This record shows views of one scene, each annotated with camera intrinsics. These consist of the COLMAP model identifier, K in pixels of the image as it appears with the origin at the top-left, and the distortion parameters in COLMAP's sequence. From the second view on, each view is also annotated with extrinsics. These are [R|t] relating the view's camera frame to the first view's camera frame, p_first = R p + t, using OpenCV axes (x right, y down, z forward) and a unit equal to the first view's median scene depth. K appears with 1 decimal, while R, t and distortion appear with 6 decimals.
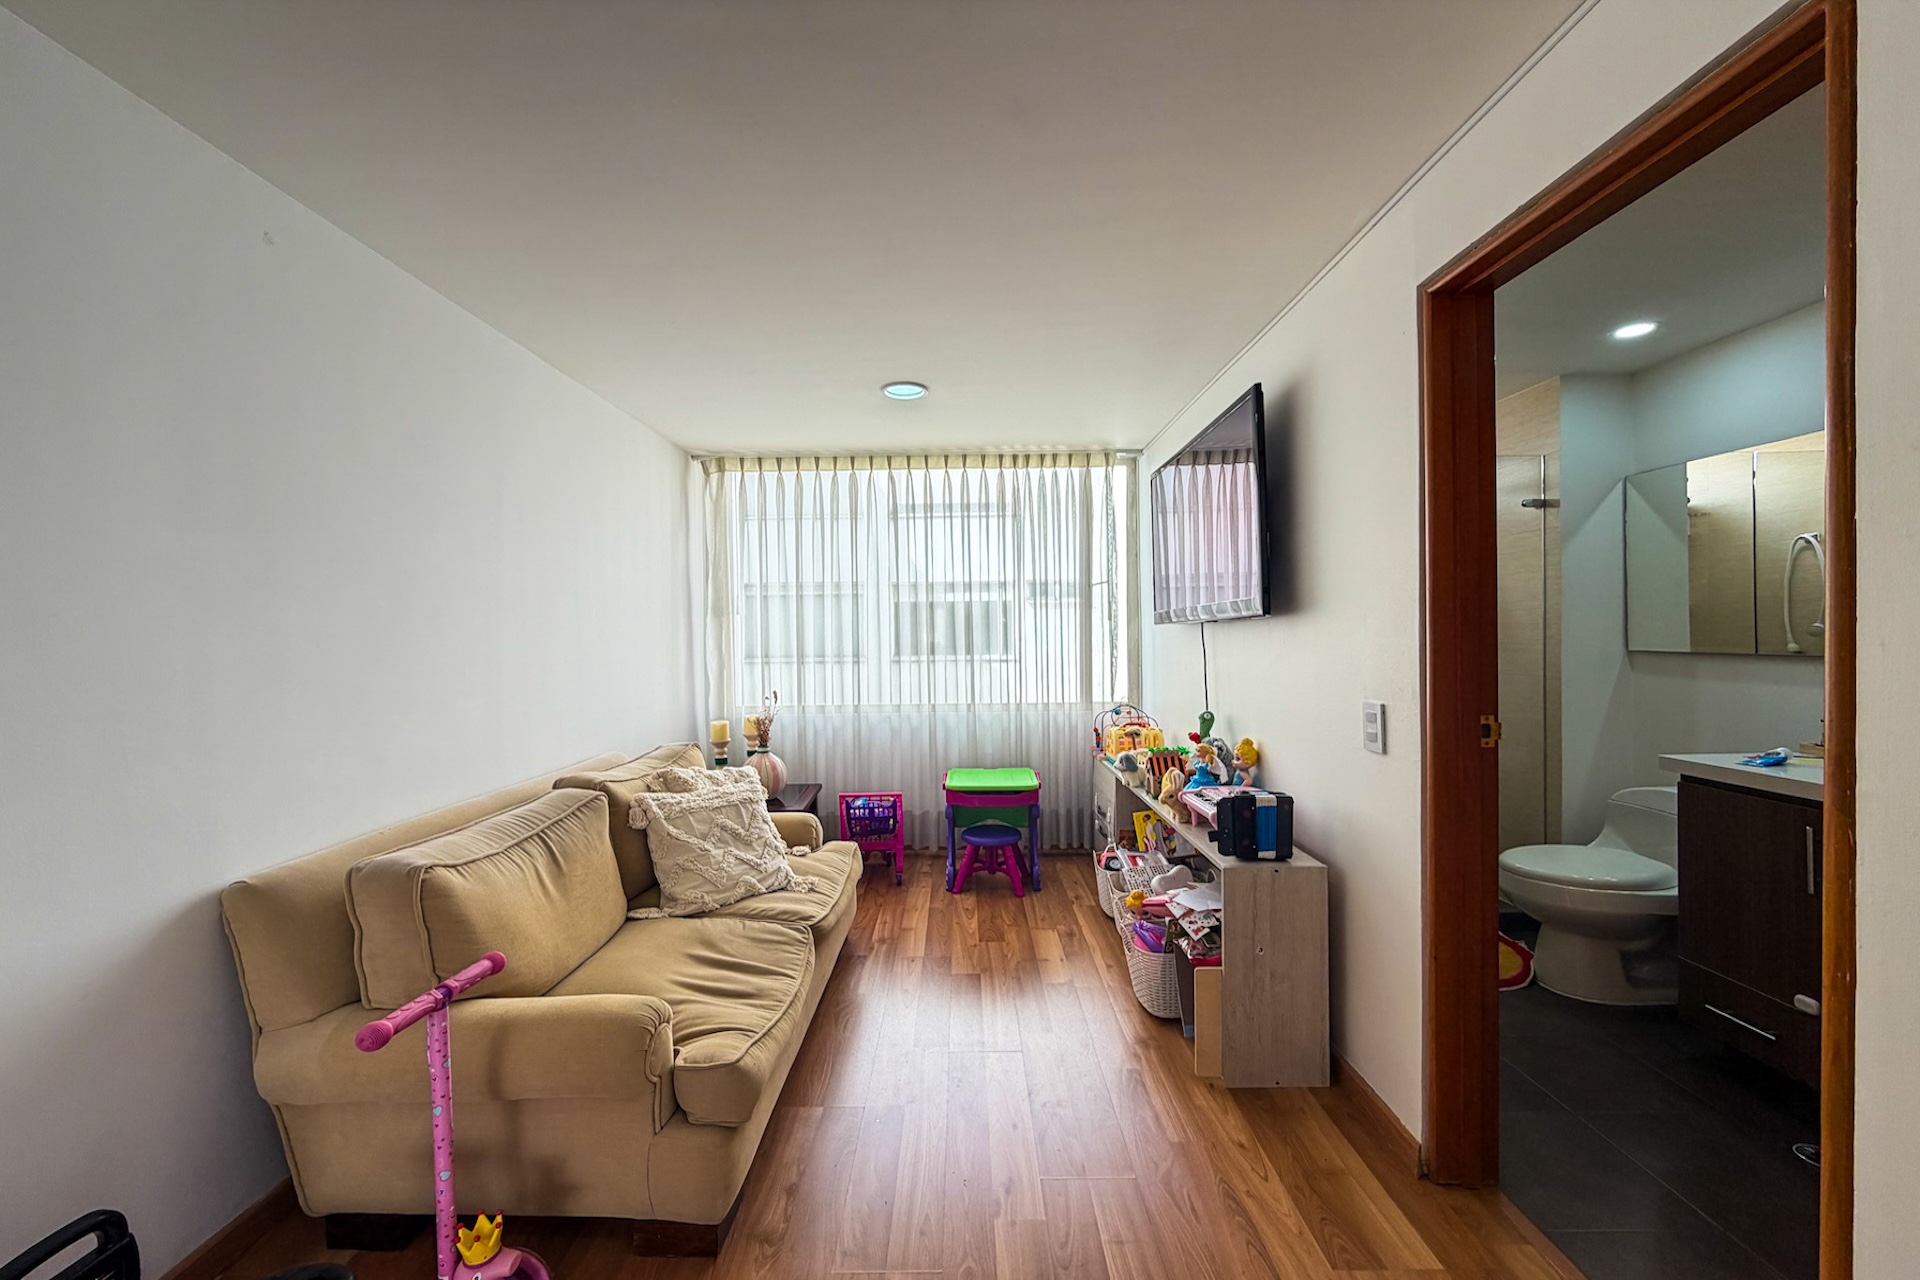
lens RADIAL K [[765.0, 0, 960.0], [0, 765.0, 640.0], [0, 0, 1]] dist [0.000201, 0.000248]
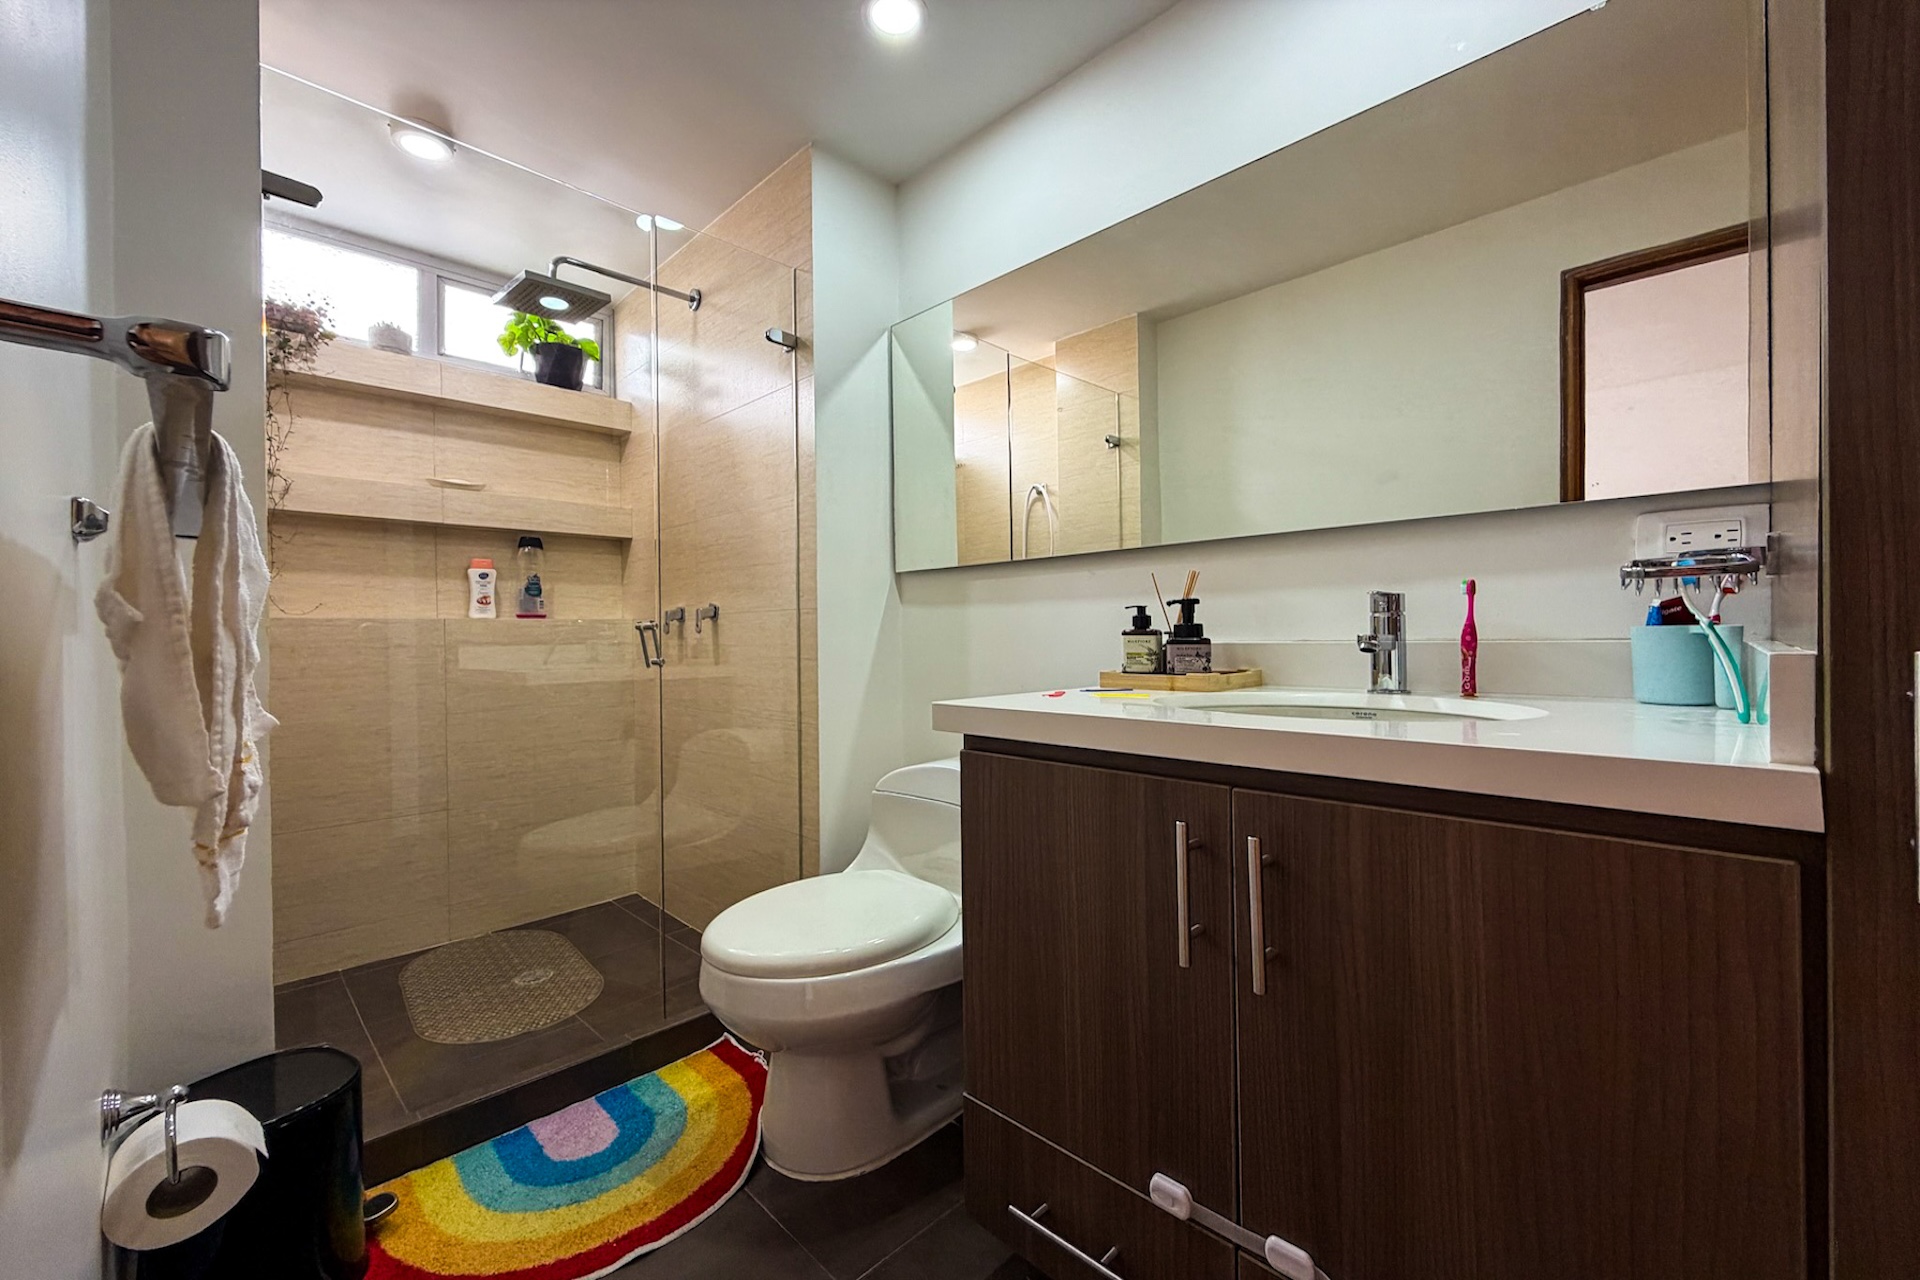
lens RADIAL K [[765.0, 0, 960.0], [0, 765.0, 640.0], [0, 0, 1]] dist [0.000201, 0.000248]
pose [[0.708153, 0.000897, 0.706058, 0.457521], [0.010613, 0.999873, -0.011915, 0.093808], [-0.705979, 0.015931, 0.708053, 0.504686]]
